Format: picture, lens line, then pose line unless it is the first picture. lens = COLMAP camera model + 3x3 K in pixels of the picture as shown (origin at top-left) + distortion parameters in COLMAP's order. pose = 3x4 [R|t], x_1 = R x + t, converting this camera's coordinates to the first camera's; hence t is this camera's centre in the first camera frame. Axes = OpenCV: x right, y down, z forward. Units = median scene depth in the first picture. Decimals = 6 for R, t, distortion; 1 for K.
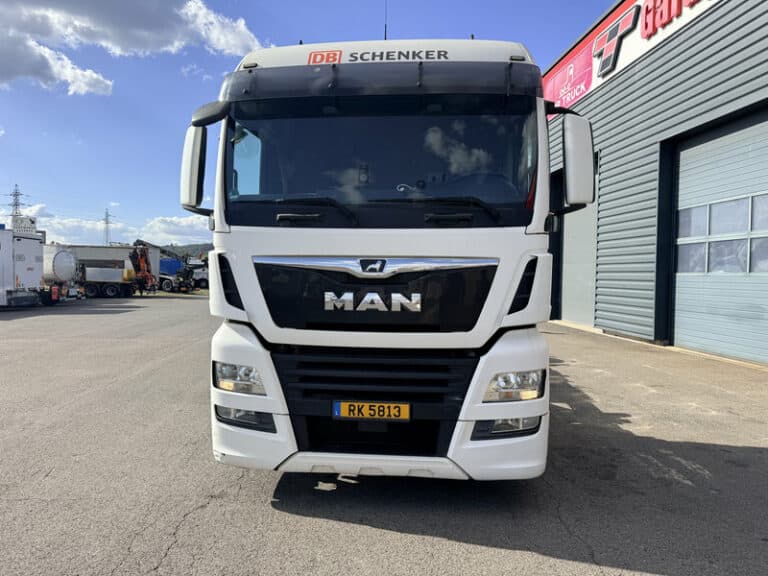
lens RADIAL K [[542.3, 0, 383.7], [0, 542.3, 288.1], [0, 0, 1]] dist [0.003502, -0.010602]
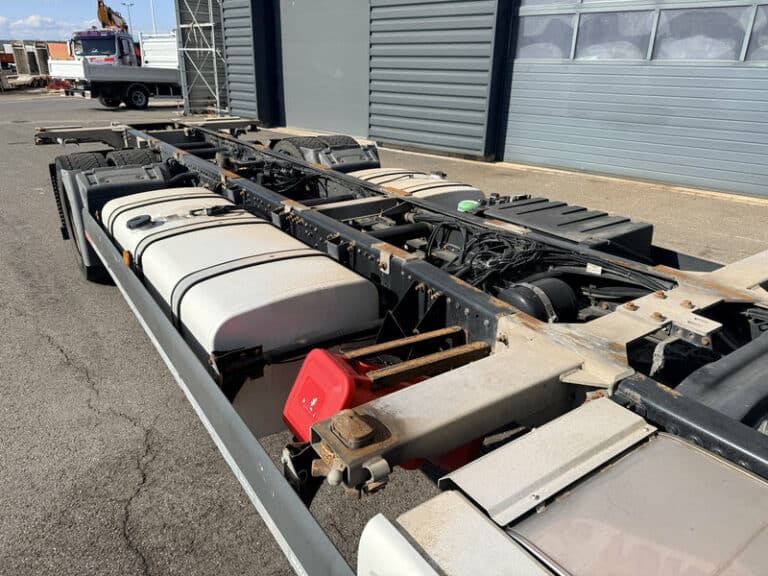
lens RADIAL K [[542.3, 0, 384.0], [0, 542.3, 285.8], [0, 0, 1]] dist [0.003502, -0.010602]
pose [[0.759169, -0.245132, 0.602970, -0.106685], [0.012002, 0.931487, 0.363577, -0.011570], [-0.650783, -0.268779, 0.710098, 0.514119]]
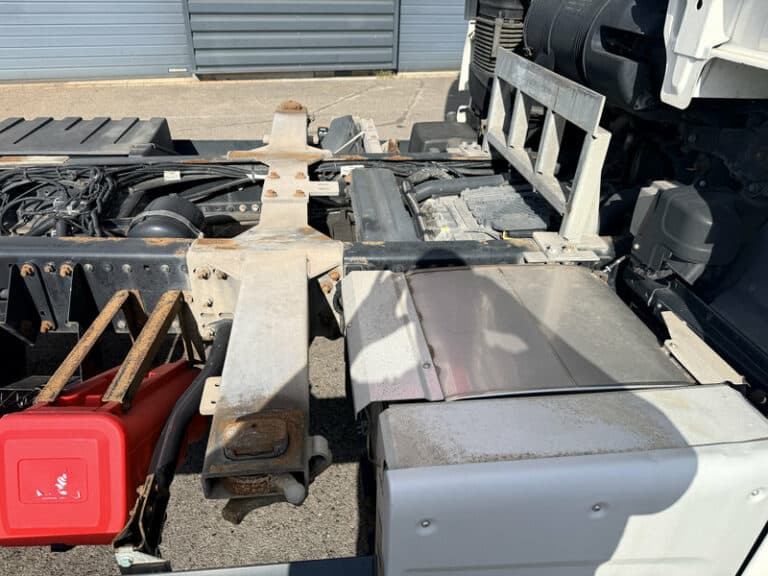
lens RADIAL K [[542.3, 0, 383.9], [0, 542.3, 288.0], [0, 0, 1]] dist [0.003502, -0.010602]
pose [[-0.218444, -0.518670, 0.826598, -0.134738], [-0.010949, 0.848304, 0.529396, -0.003793], [-0.975788, 0.106593, -0.190986, 0.770685]]
